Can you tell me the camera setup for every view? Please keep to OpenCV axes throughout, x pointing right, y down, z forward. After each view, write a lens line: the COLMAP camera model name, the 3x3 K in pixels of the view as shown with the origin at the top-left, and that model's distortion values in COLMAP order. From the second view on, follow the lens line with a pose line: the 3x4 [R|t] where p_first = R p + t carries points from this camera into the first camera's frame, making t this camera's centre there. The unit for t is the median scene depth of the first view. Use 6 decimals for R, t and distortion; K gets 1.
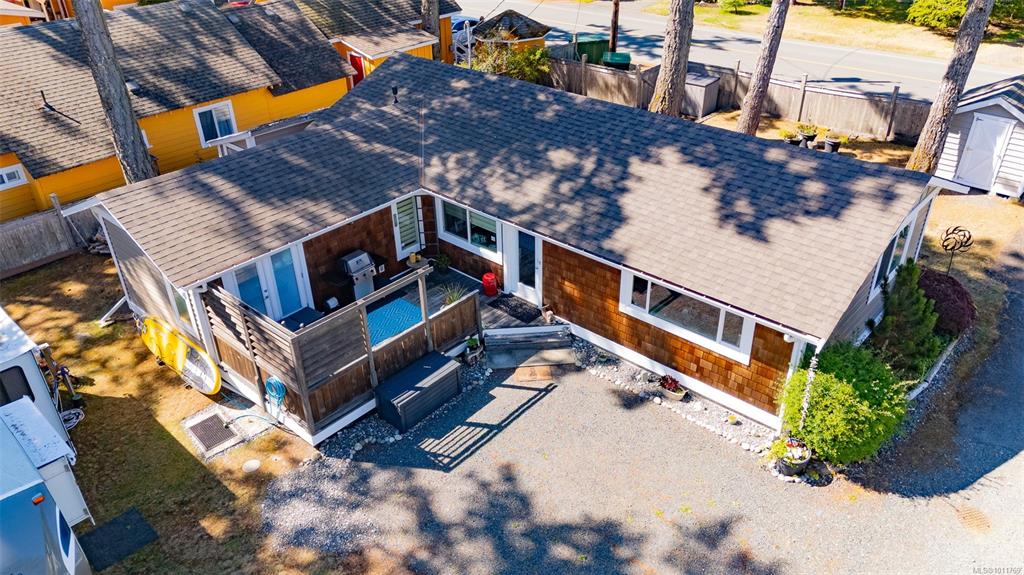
lens RADIAL K [[753.7, 0, 516.9], [0, 753.7, 287.3], [0, 0, 1]] dist [0.044204, -0.030917]
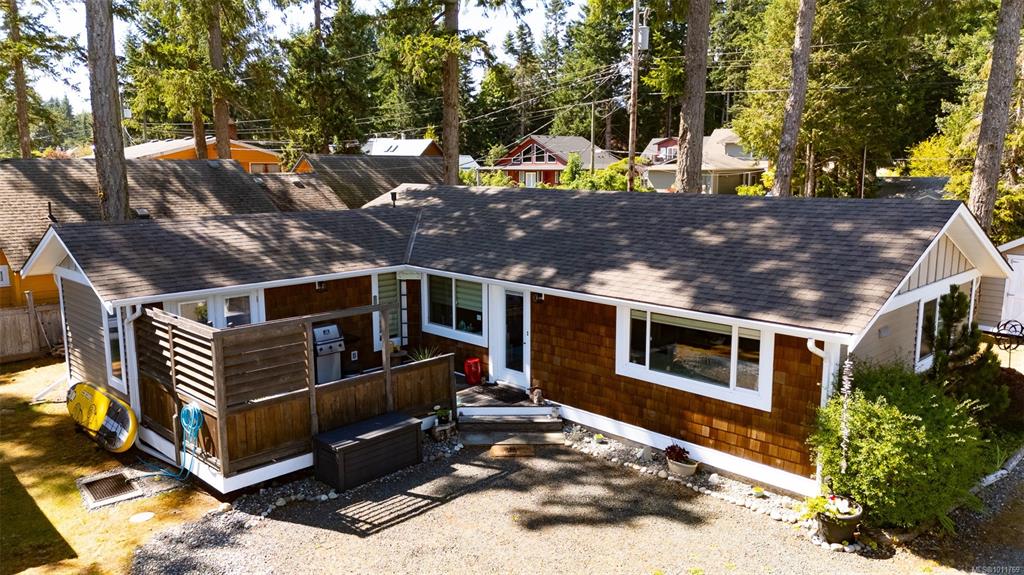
lens RADIAL K [[753.7, 0, 516.4], [0, 753.7, 277.0], [0, 0, 1]] dist [0.044204, -0.030917]
pose [[0.998495, 0.027098, -0.047682, 0.060827], [-0.042699, 0.929716, -0.365794, 0.241730], [0.034418, 0.367280, 0.929473, 0.163353]]
